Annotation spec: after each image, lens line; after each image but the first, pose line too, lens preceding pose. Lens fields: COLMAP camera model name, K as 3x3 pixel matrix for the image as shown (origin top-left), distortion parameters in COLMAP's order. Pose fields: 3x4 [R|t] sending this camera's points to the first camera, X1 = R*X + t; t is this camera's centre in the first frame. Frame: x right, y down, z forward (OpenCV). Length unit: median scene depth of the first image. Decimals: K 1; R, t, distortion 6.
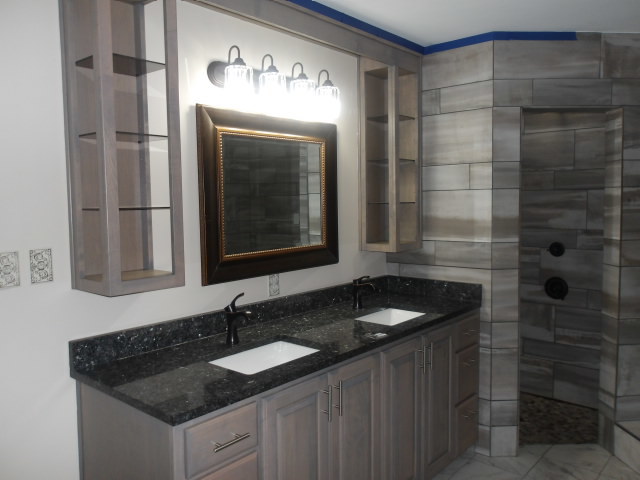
lens RADIAL K [[525.1, 0, 320.3], [0, 525.1, 236.3], [0, 0, 1]] dist [-0.002184, 0.009223]
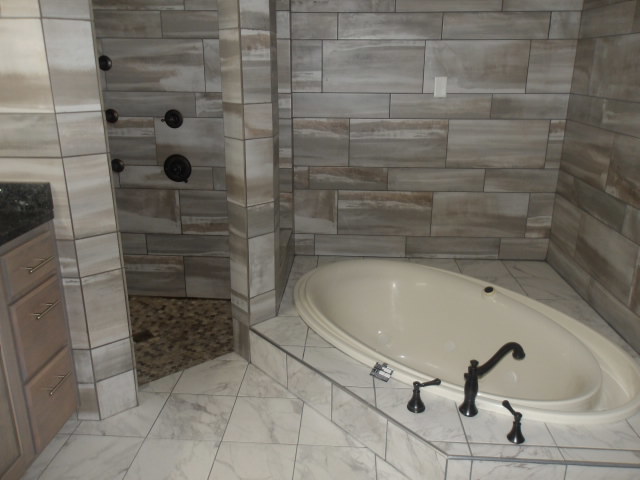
lens RADIAL K [[525.1, 0, 320.3], [0, 525.1, 236.3], [0, 0, 1]] dist [-0.002184, 0.009223]
pose [[0.794376, -0.169835, 0.583200, 0.184613], [0.023820, 0.968088, 0.249475, 0.005554], [-0.606958, -0.184285, 0.773072, 0.307372]]
